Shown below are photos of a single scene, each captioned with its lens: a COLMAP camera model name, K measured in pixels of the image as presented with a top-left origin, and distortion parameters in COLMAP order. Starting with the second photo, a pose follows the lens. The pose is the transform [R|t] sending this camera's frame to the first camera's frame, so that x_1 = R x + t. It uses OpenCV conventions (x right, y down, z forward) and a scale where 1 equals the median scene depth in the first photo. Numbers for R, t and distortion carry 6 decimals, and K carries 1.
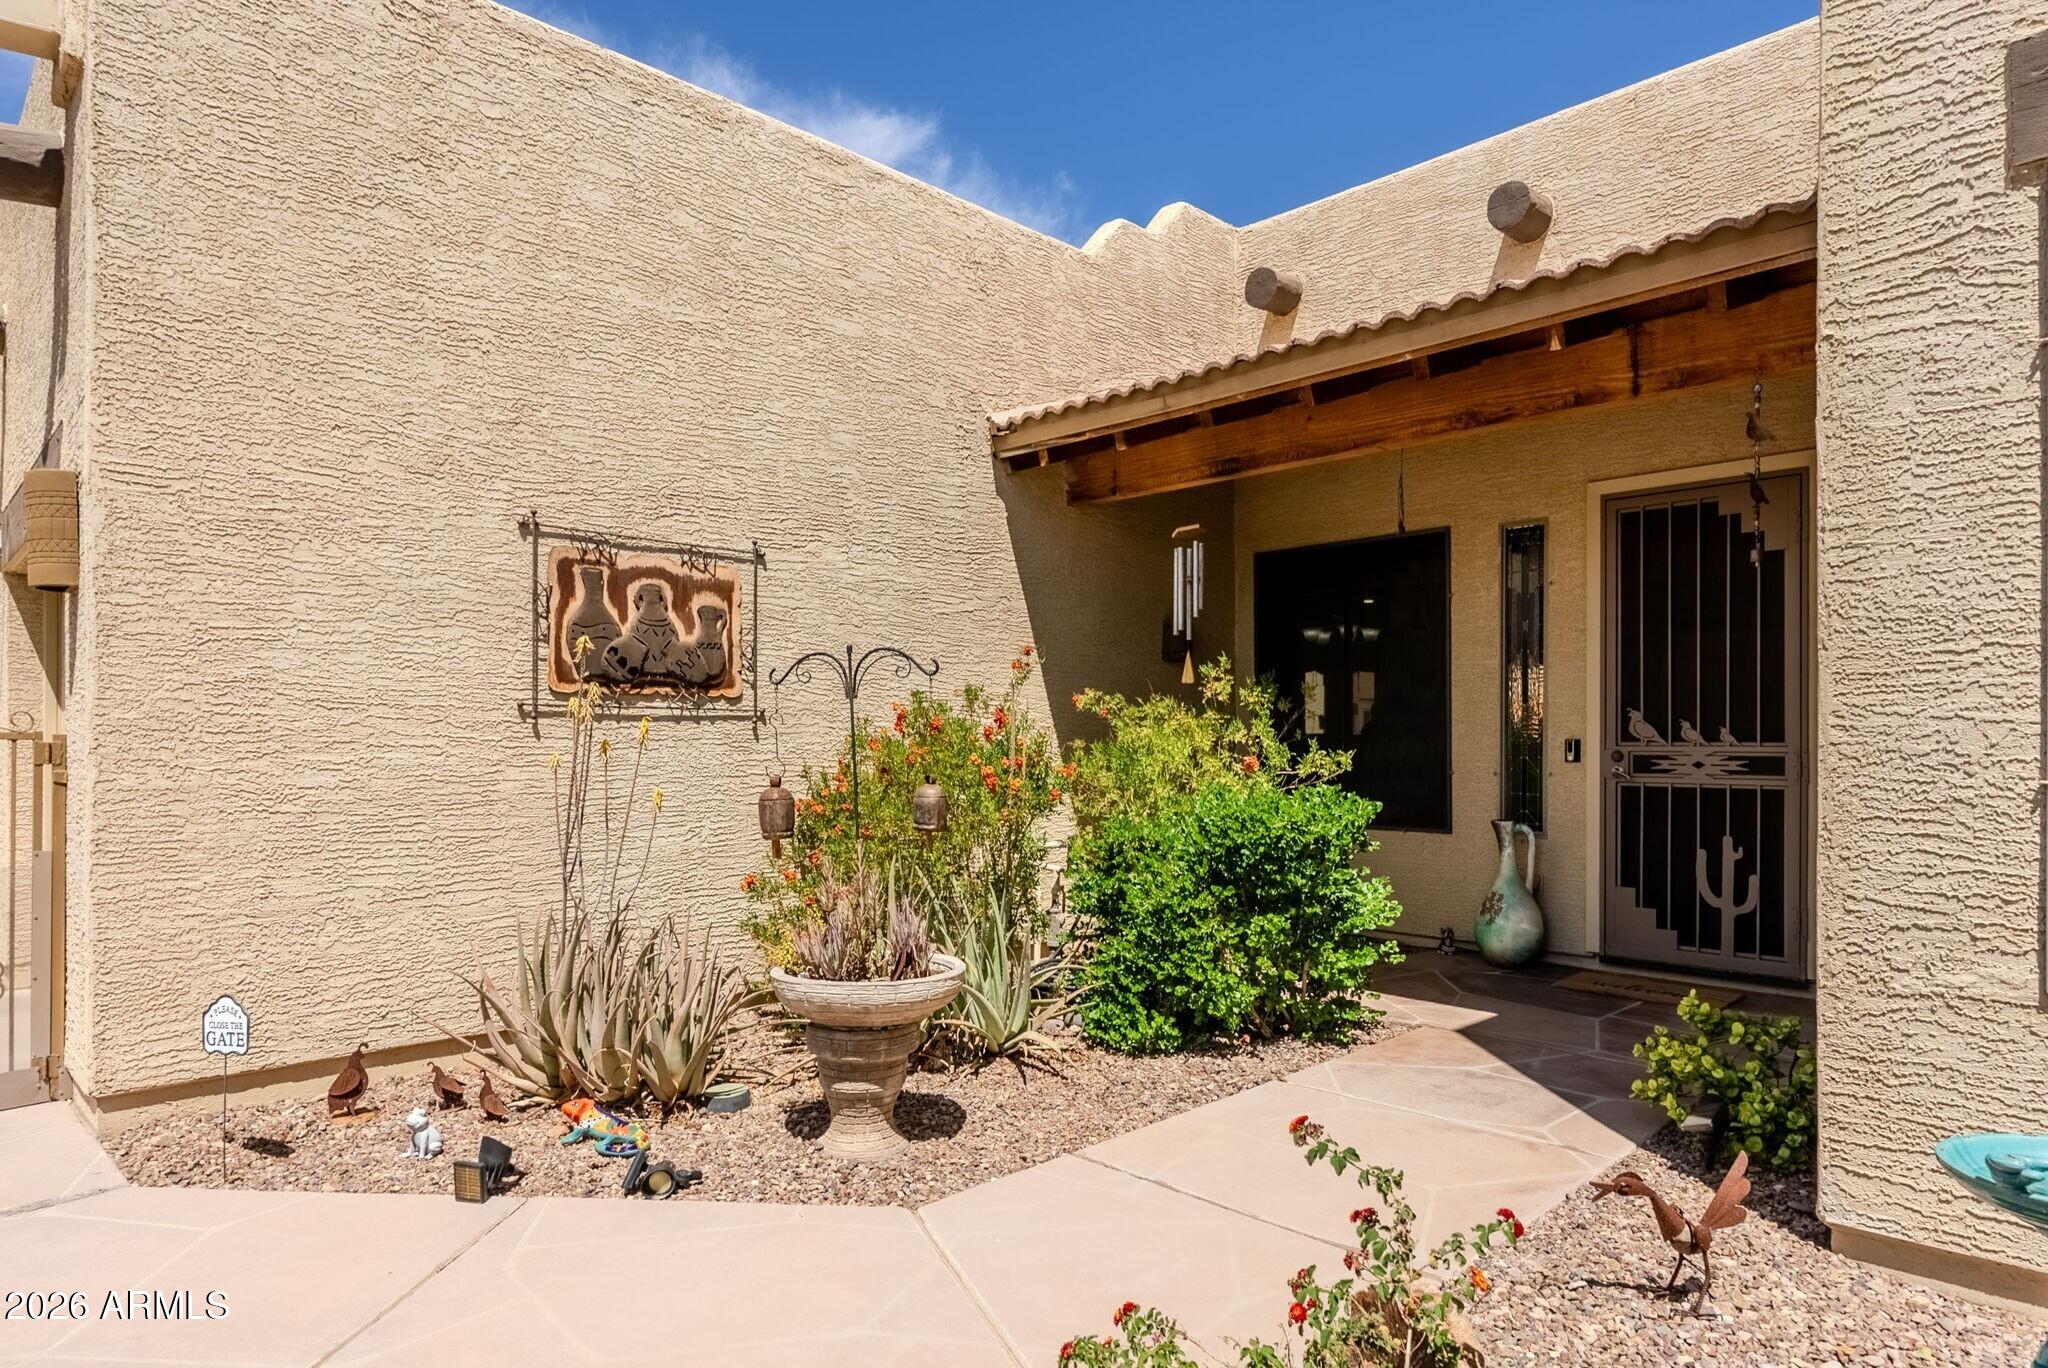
lens RADIAL K [[1115.2, 0, 1024.0], [0, 1115.2, 684.0], [0, 0, 1]] dist [0.001779, 0.001141]
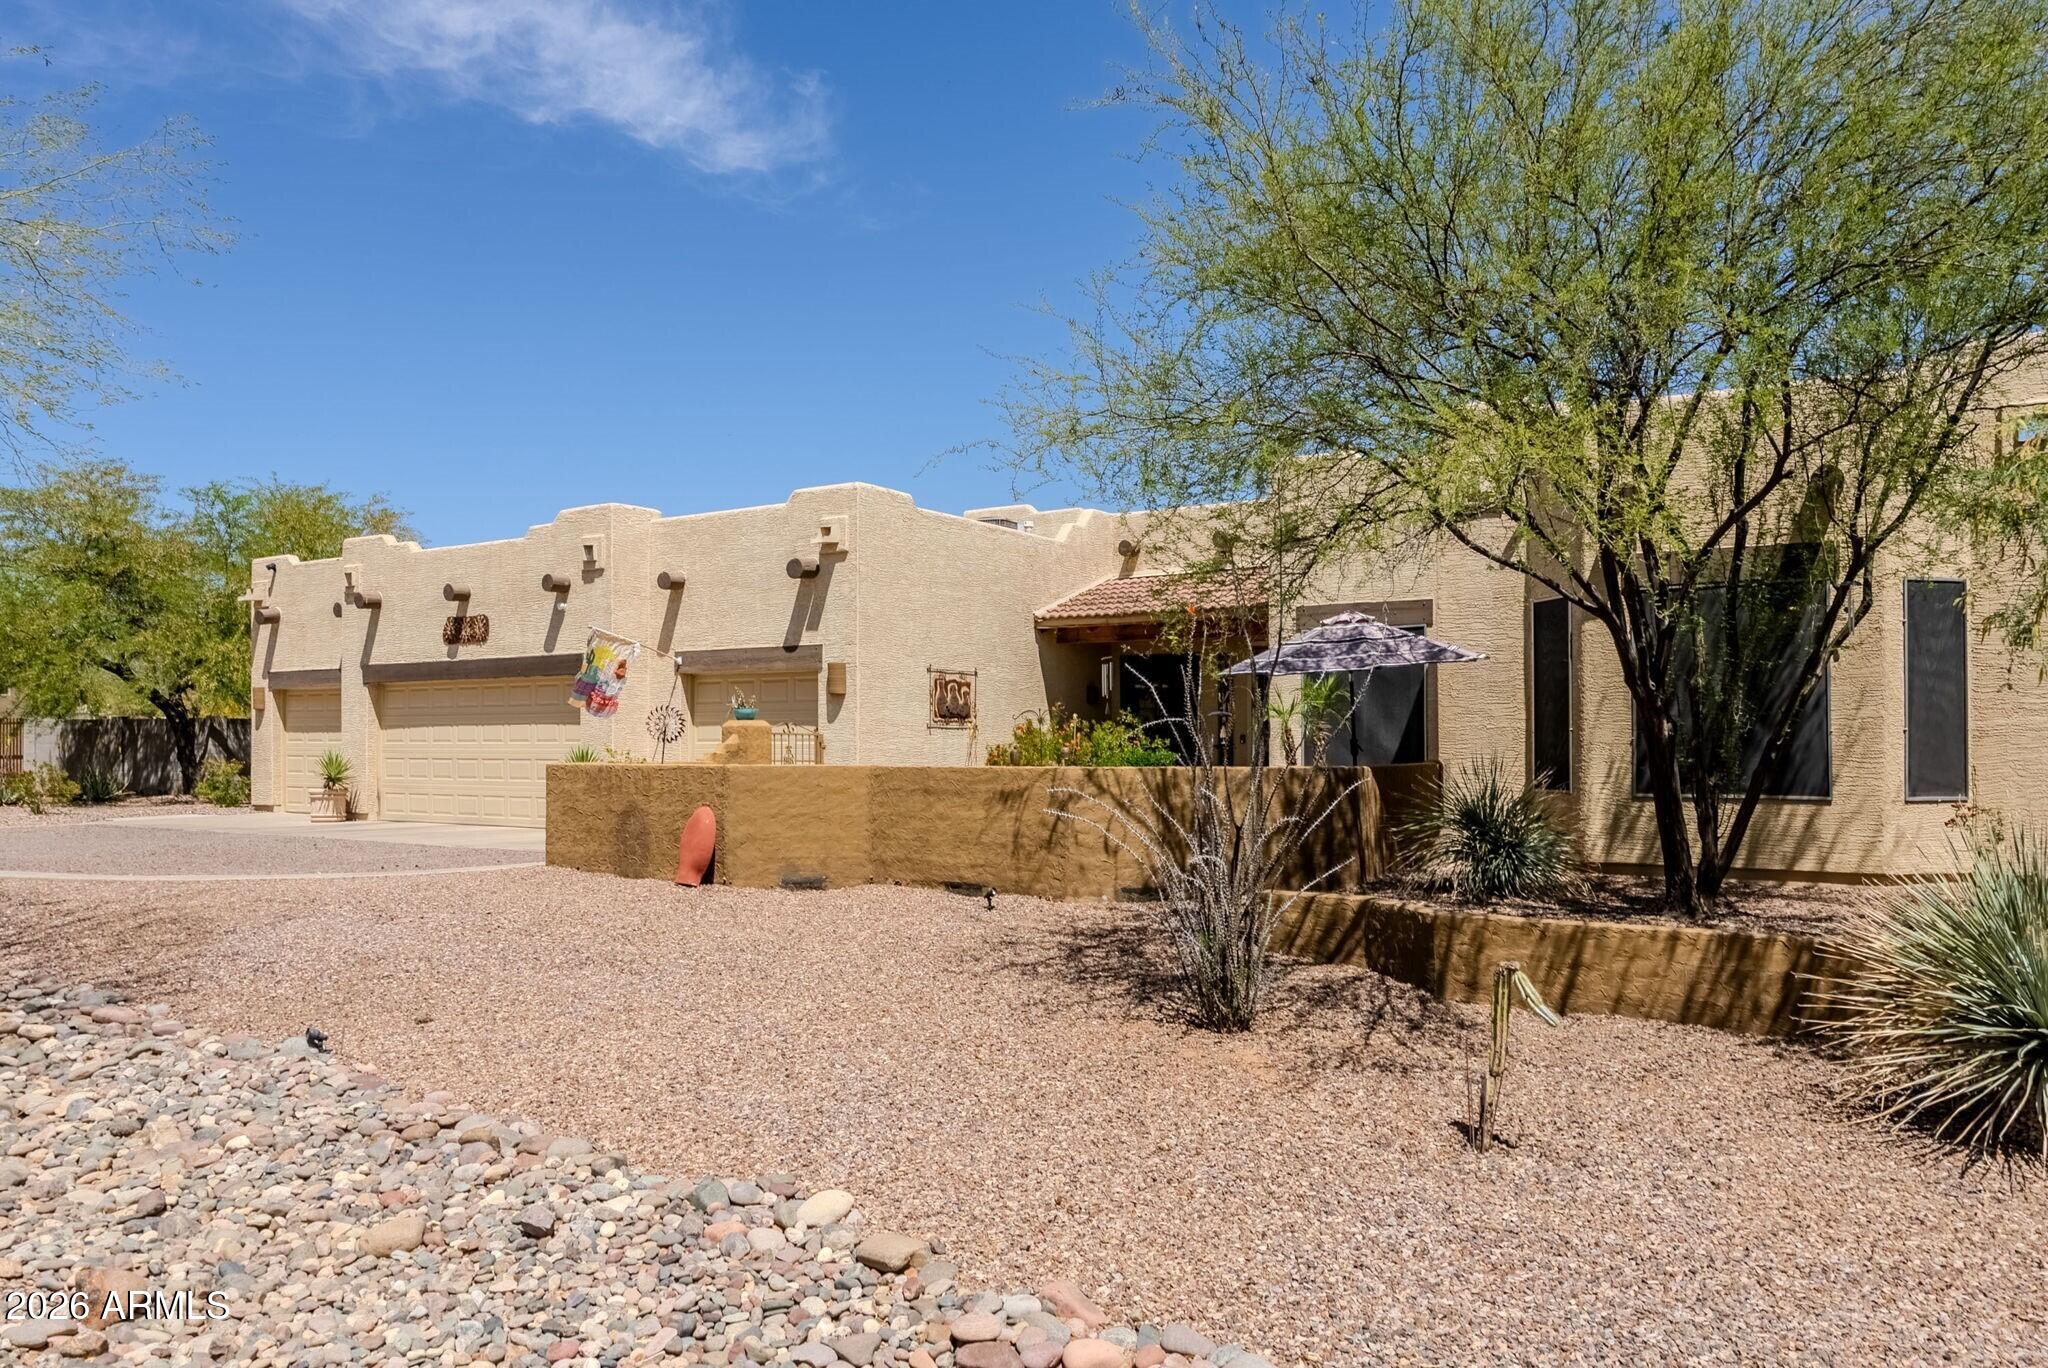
lens RADIAL K [[1115.2, 0, 1024.0], [0, 1115.2, 684.0], [0, 0, 1]] dist [0.001779, 0.001141]
pose [[0.978122, 0.003634, 0.208000, -0.762512], [-0.003545, 0.999993, -0.000804, -0.088019], [-0.208002, 0.000049, 0.978128, -1.996357]]
